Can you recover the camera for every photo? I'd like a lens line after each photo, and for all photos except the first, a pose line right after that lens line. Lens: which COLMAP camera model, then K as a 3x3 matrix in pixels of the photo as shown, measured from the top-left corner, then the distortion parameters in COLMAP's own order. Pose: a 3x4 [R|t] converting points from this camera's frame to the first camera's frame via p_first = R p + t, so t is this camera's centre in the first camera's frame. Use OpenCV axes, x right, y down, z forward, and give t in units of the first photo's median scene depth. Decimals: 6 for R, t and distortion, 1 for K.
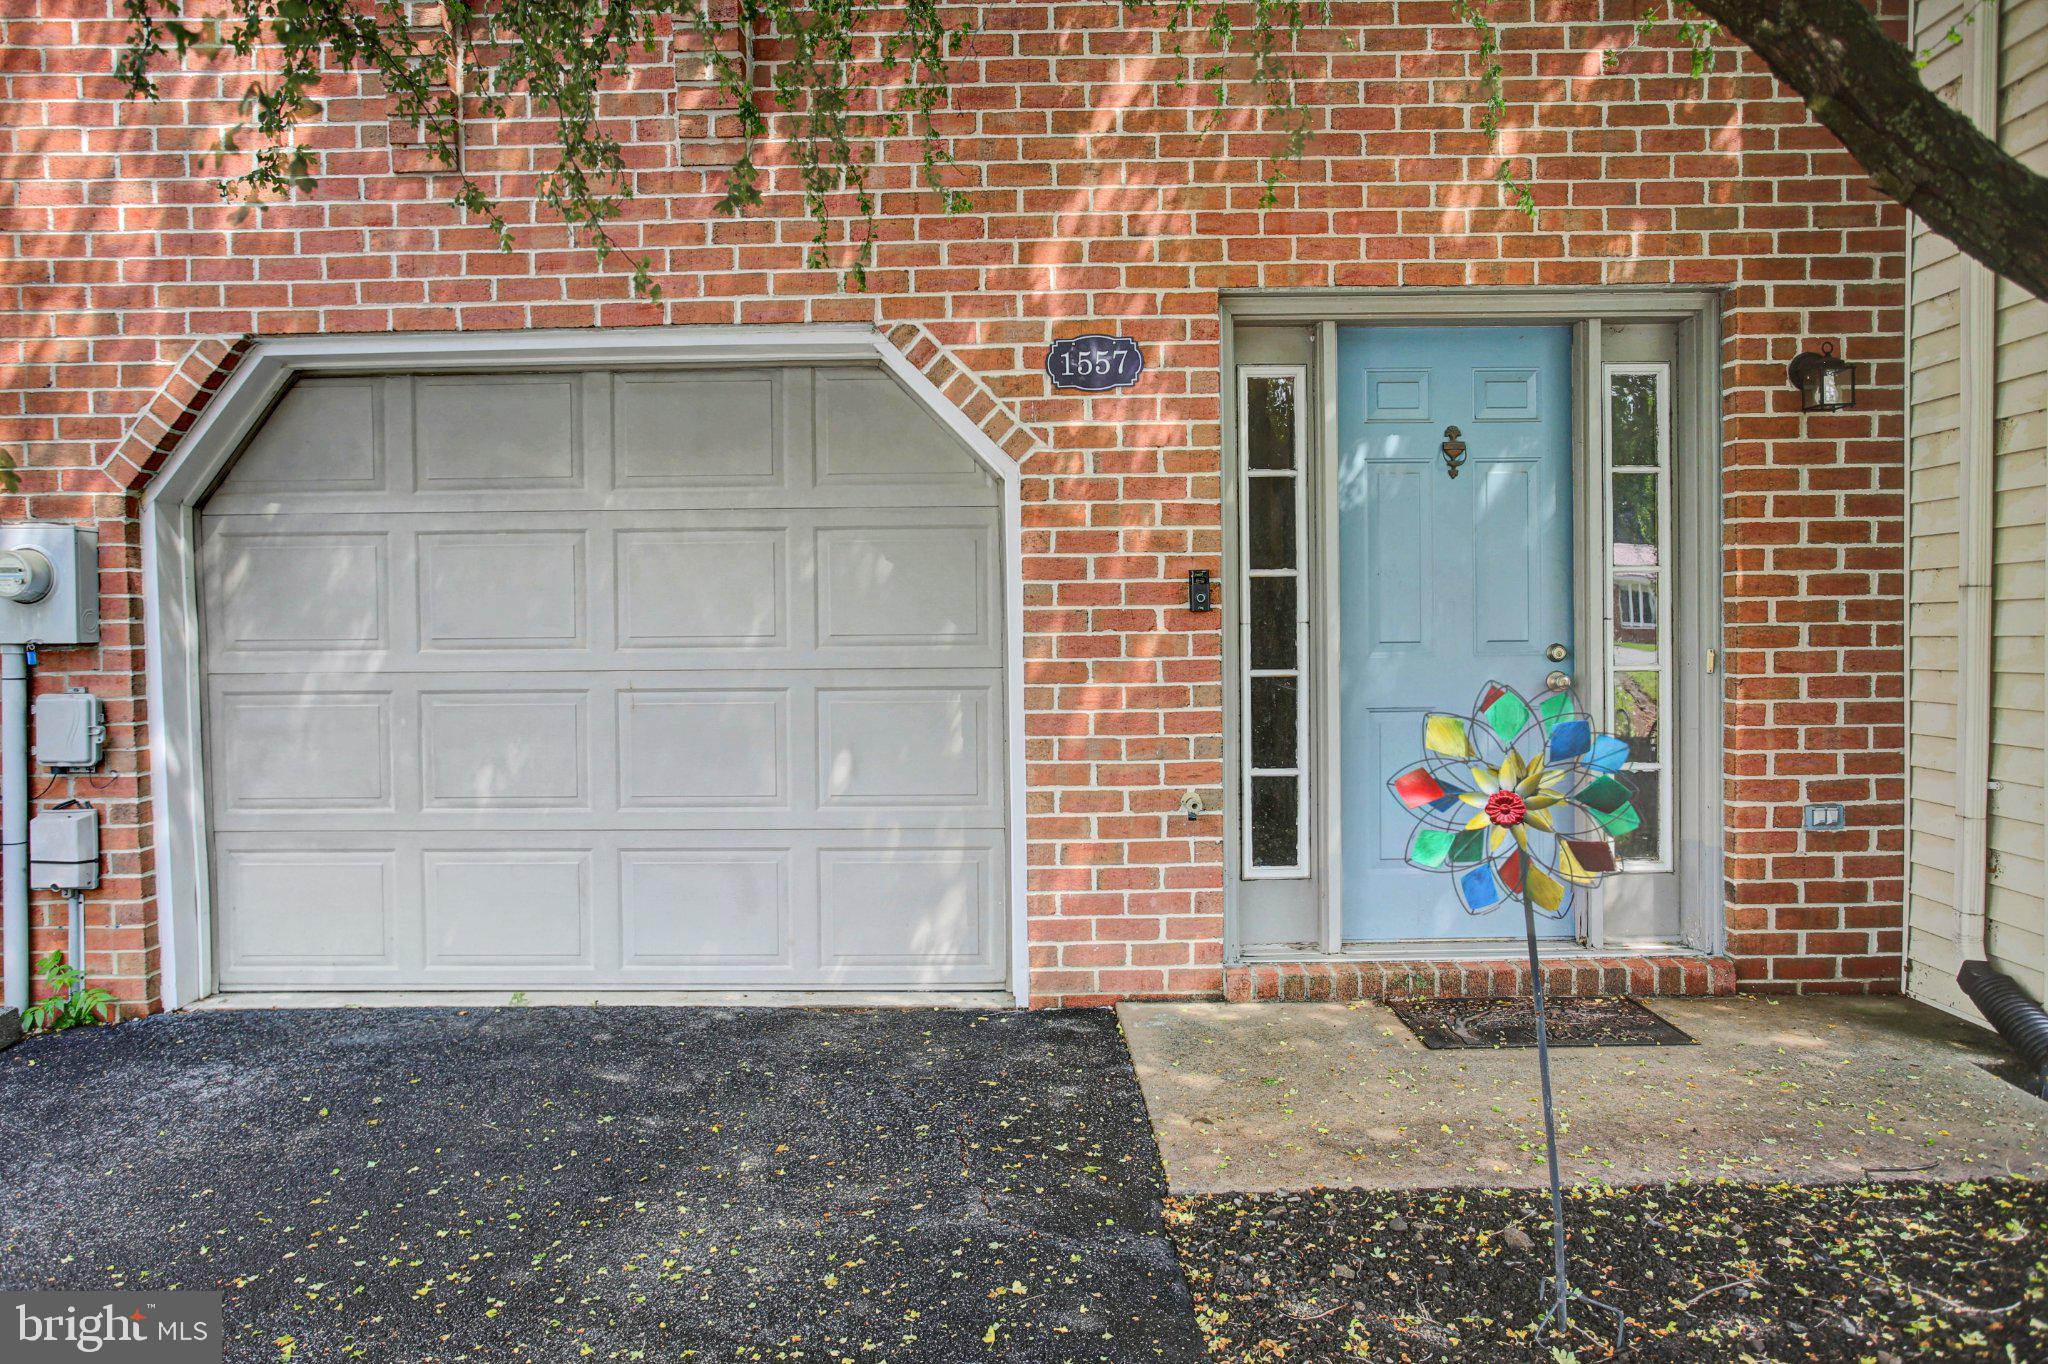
lens RADIAL K [[1410.3, 0, 1009.4], [0, 1410.3, 683.6], [0, 0, 1]] dist [-0.001717, 0.027847]
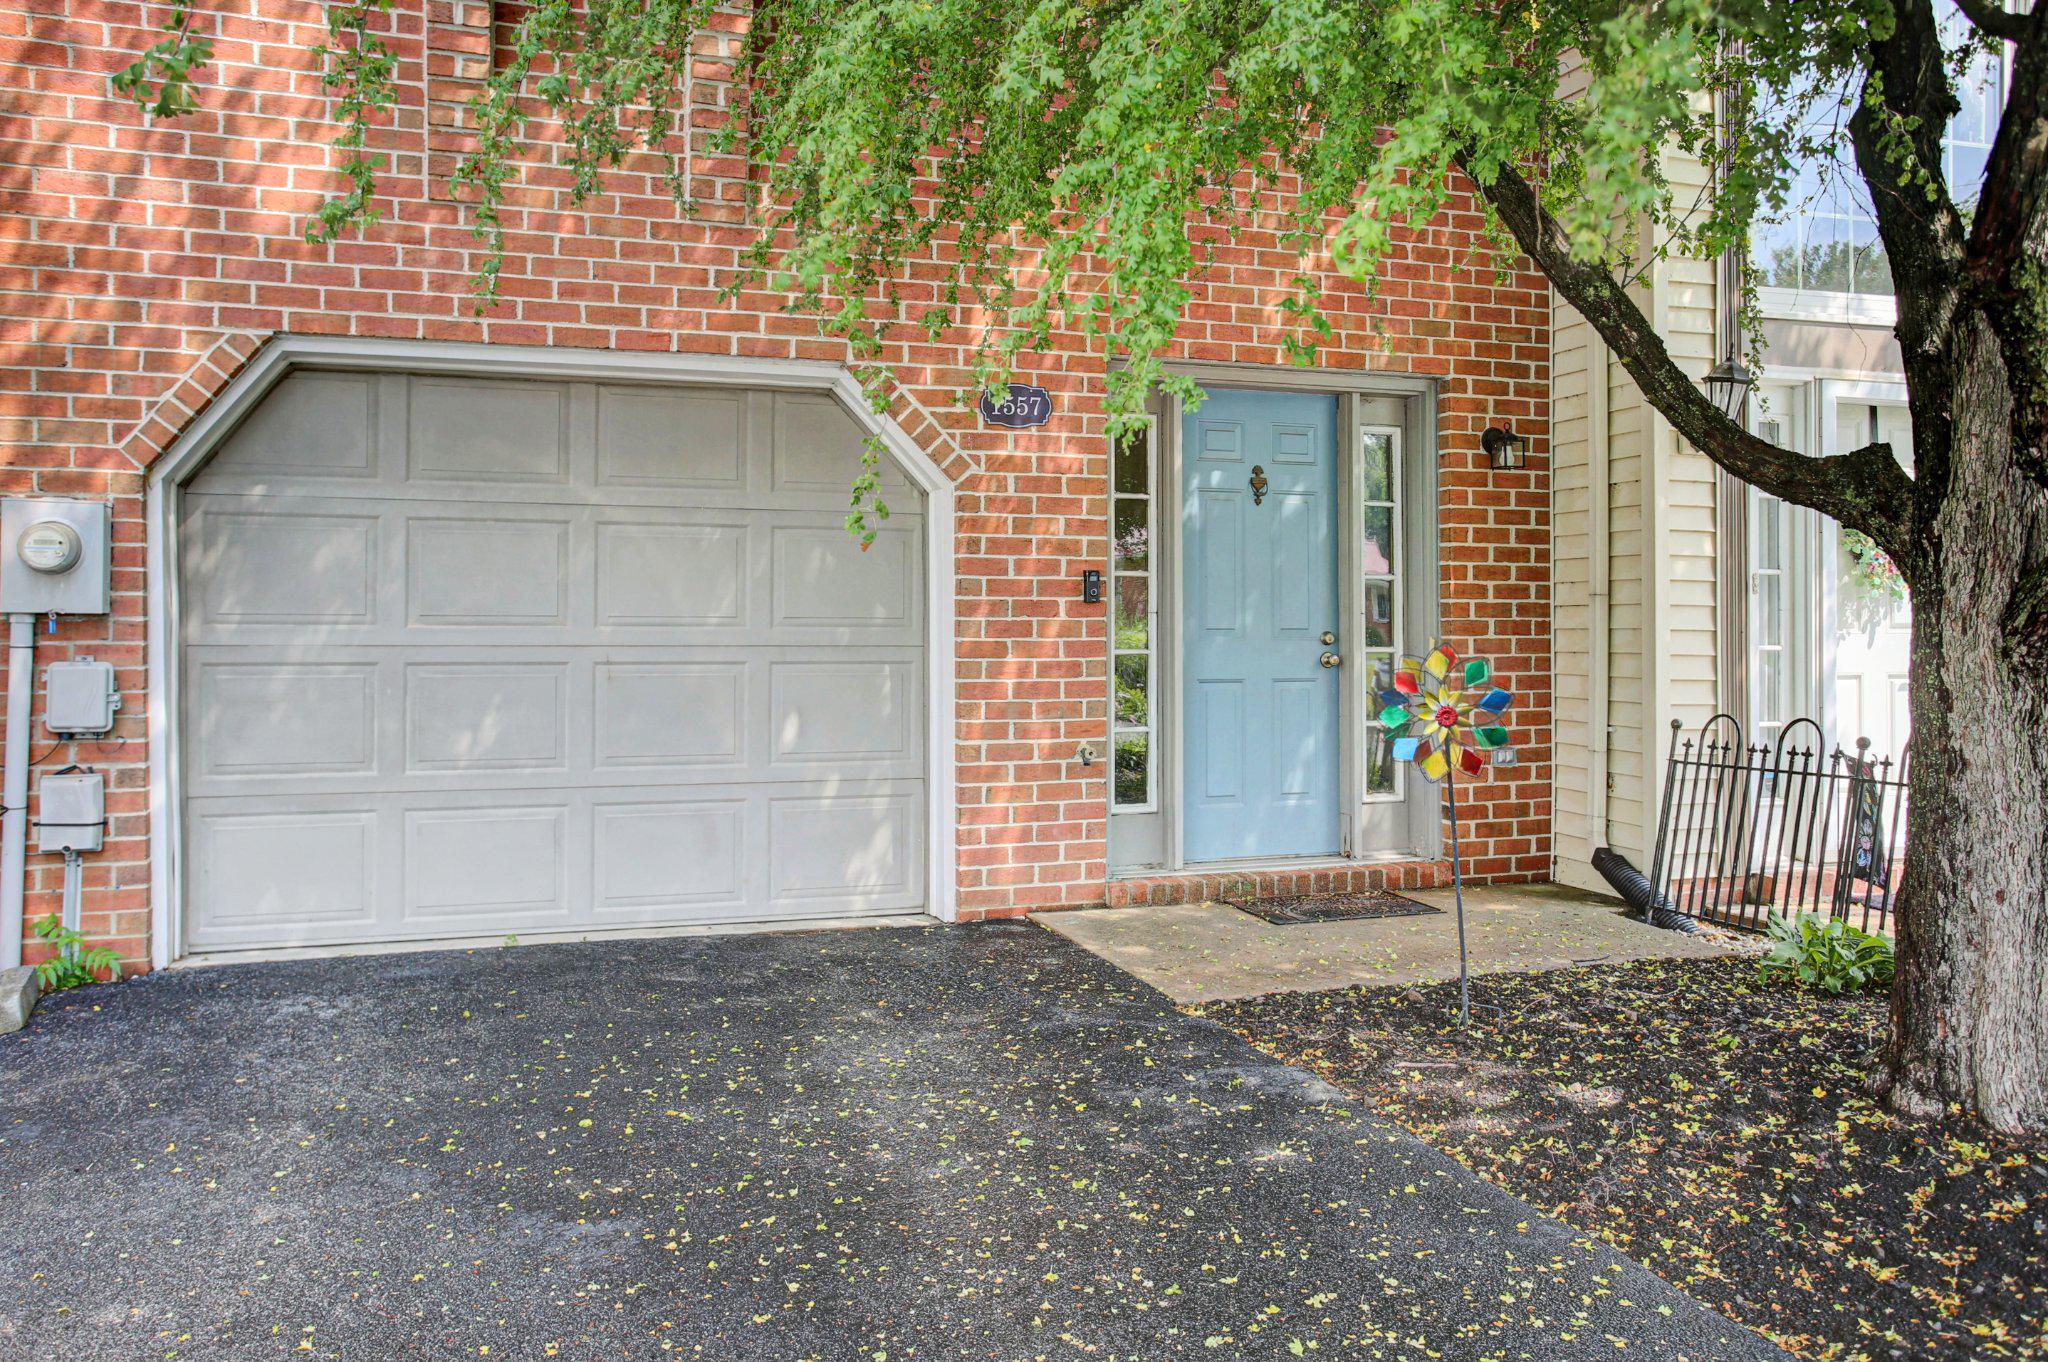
lens RADIAL K [[1597.2, 0, 1019.1], [0, 1597.2, 637.7], [0, 0, 1]] dist [0.057135, 0.006498]
pose [[0.943813, 0.010561, 0.330311, -0.407361], [-0.000170, 0.999505, -0.031473, 0.026509], [-0.330480, 0.029649, 0.943347, -0.350346]]
